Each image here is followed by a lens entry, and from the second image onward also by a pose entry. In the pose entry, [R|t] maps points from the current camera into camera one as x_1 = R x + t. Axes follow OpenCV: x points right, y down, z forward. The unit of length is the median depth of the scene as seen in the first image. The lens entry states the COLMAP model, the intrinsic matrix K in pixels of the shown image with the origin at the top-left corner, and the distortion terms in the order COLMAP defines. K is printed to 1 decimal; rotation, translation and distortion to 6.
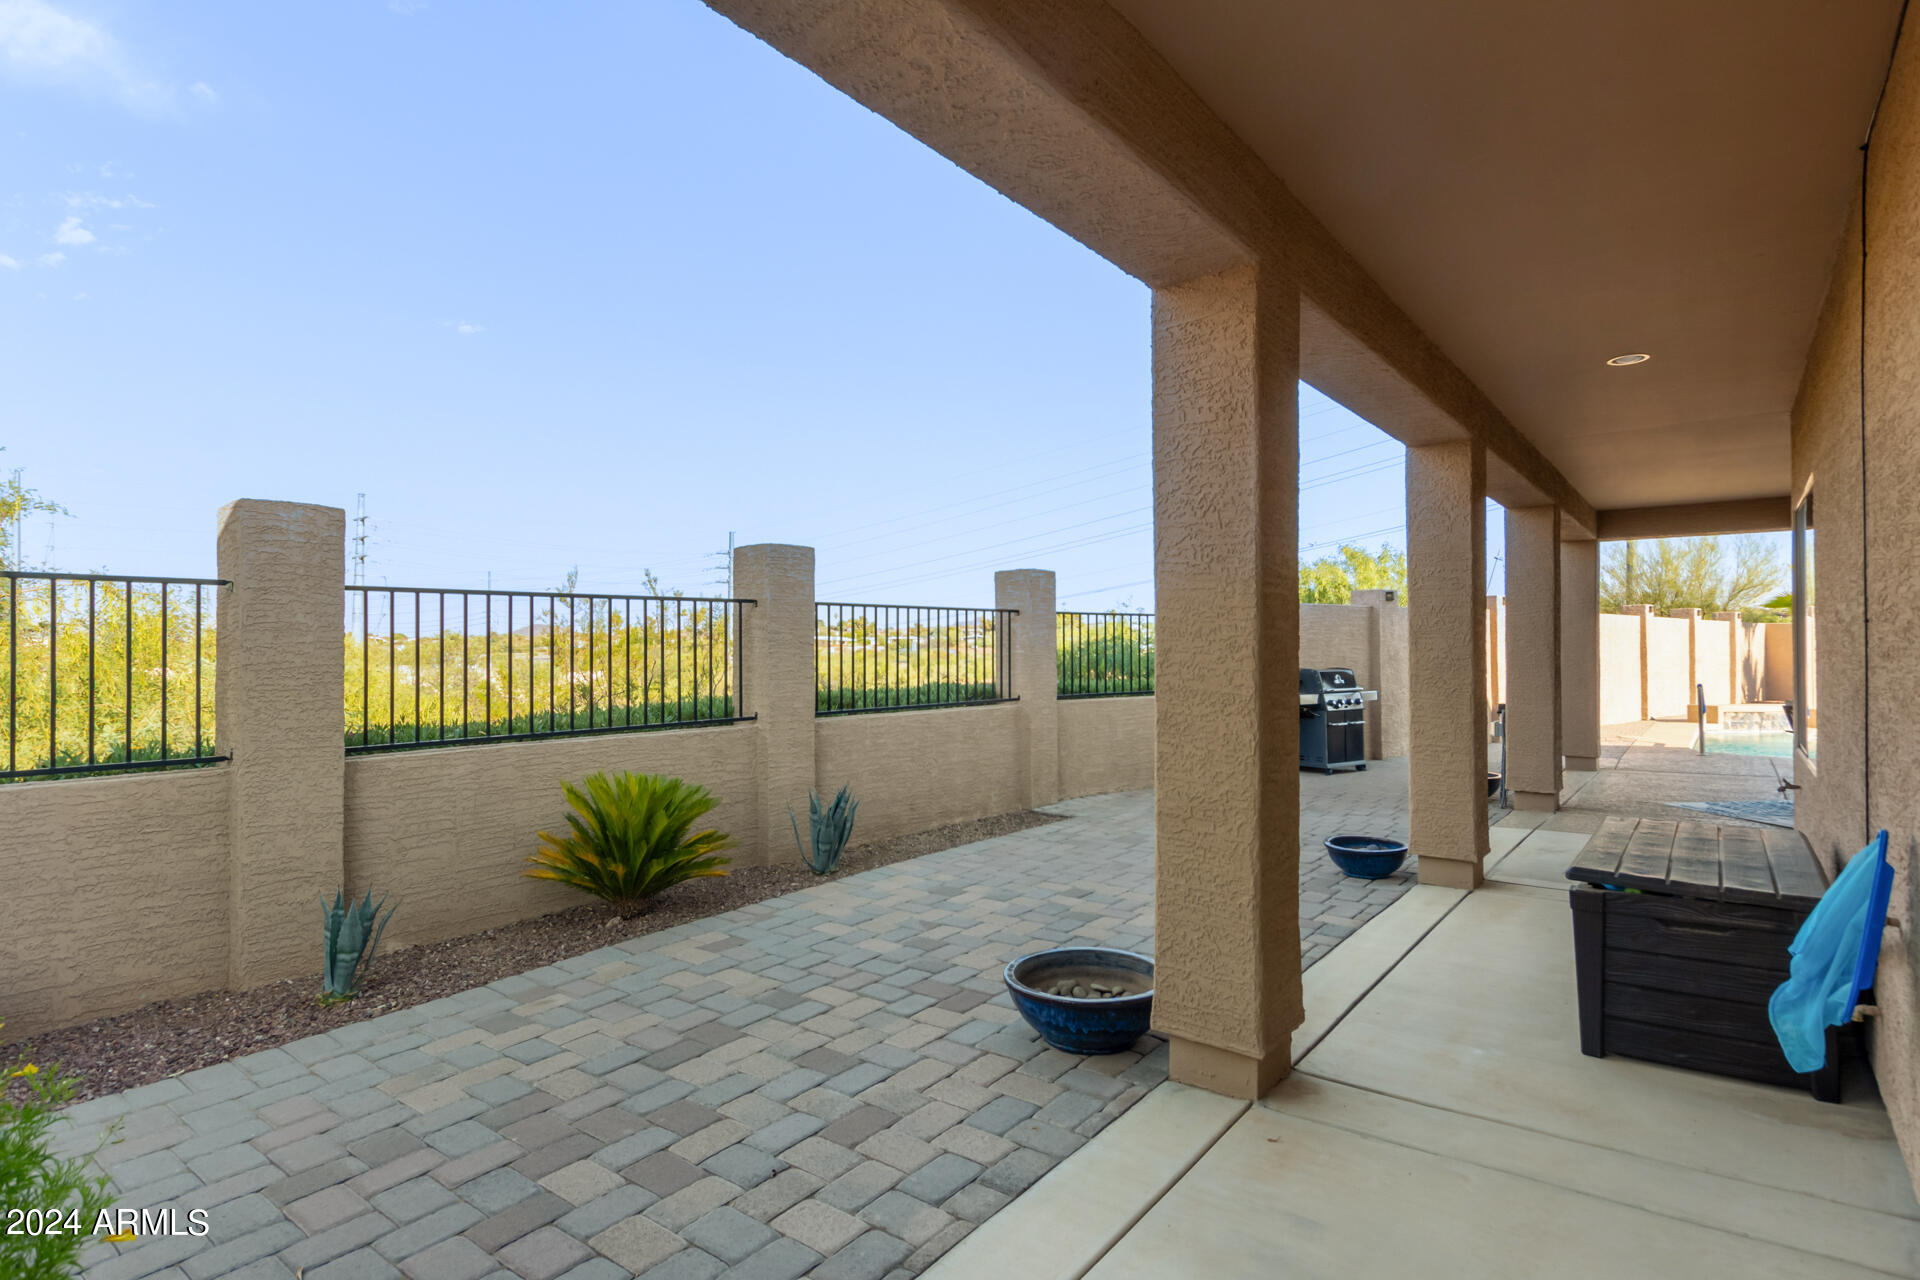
lens RADIAL K [[957.7, 0, 962.2], [0, 957.7, 642.4], [0, 0, 1]] dist [0.000991, 0.000128]
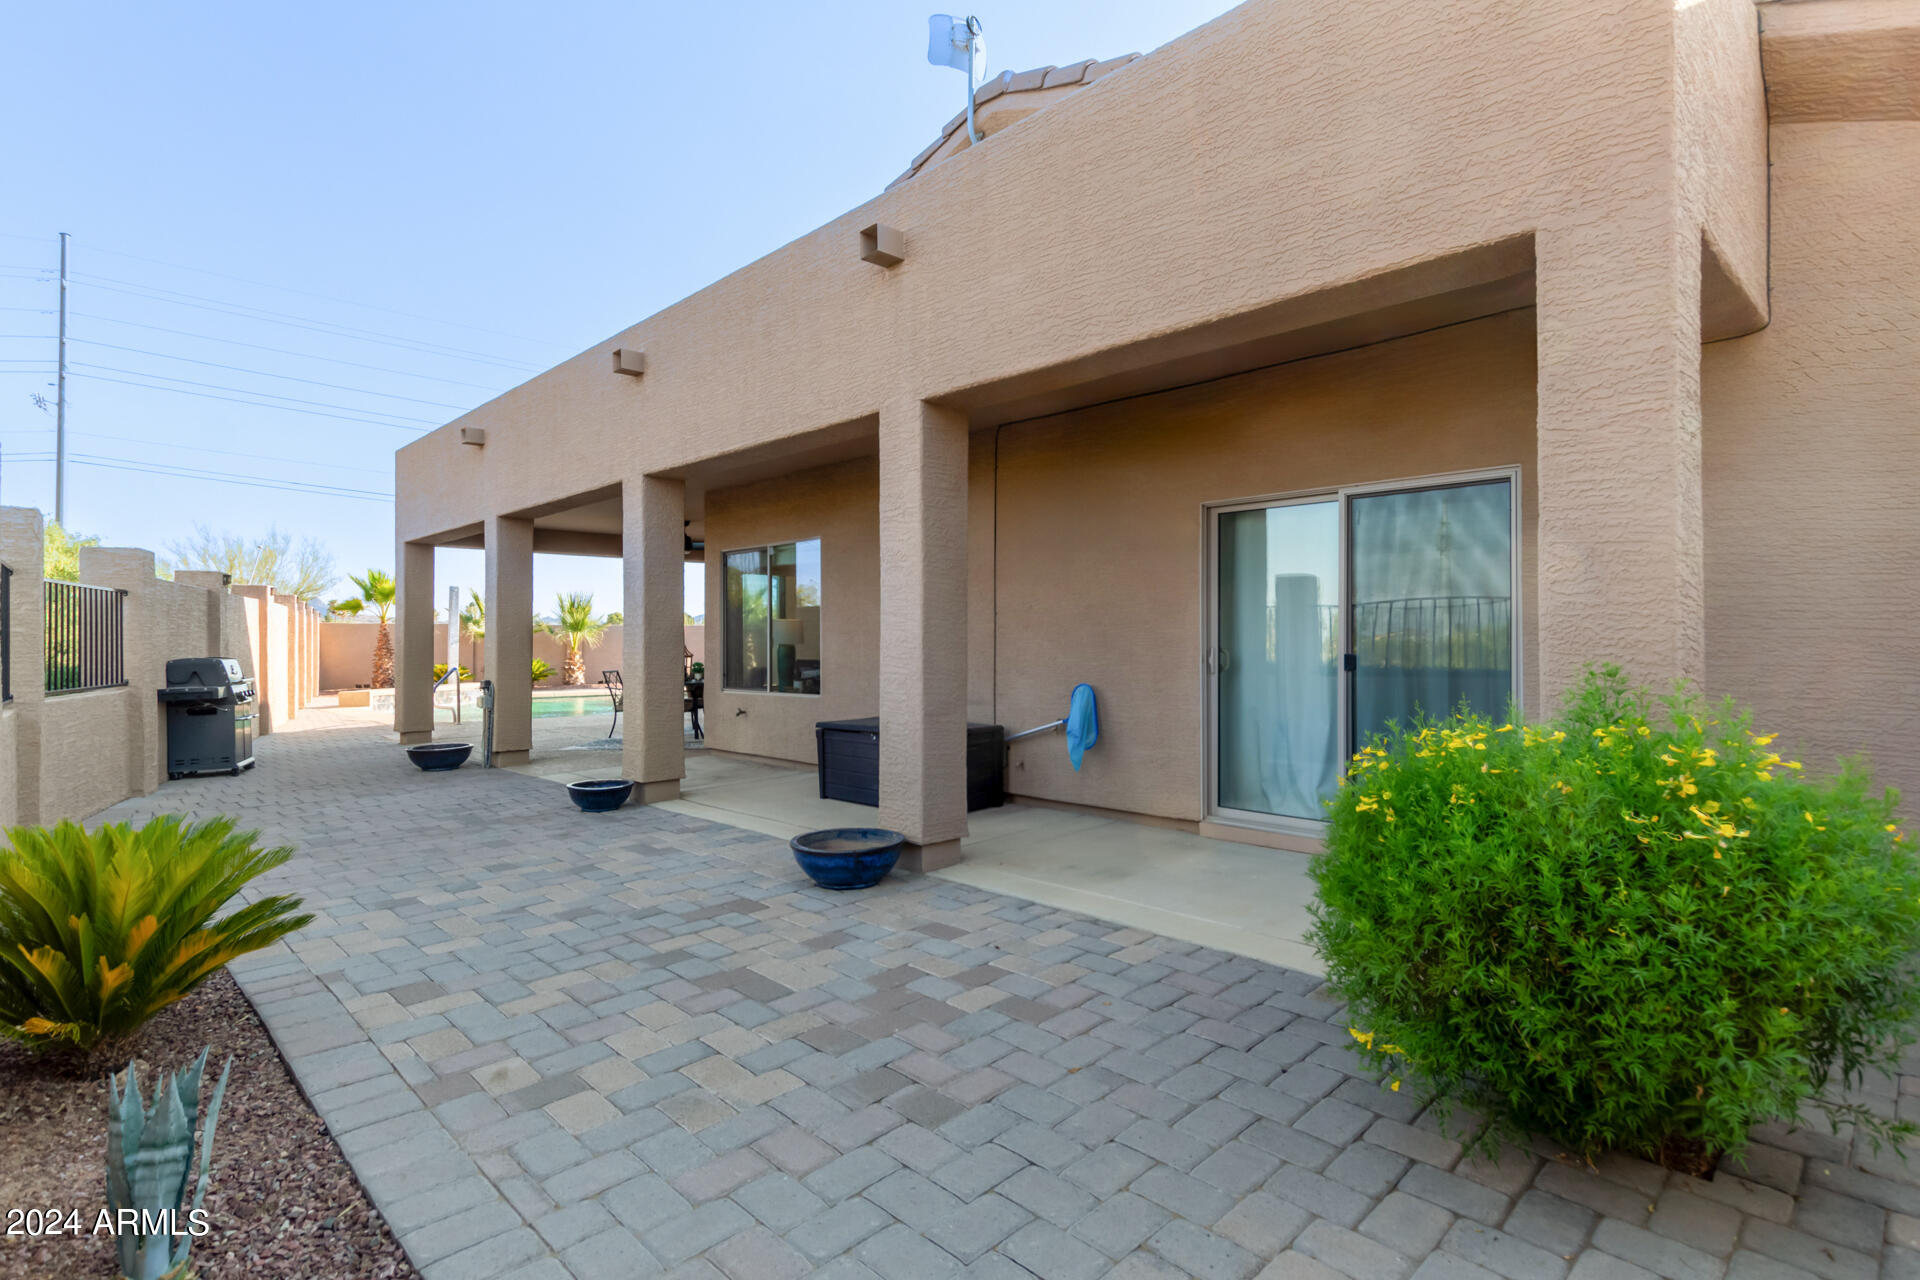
lens RADIAL K [[957.7, 0, 966.0], [0, 957.7, 642.1], [0, 0, 1]] dist [0.000991, 0.000128]
pose [[0.127282, 0.007112, 0.991841, -1.169287], [-0.004862, 0.999967, -0.006547, 0.043260], [-0.991855, -0.003989, 0.127312, 0.563526]]
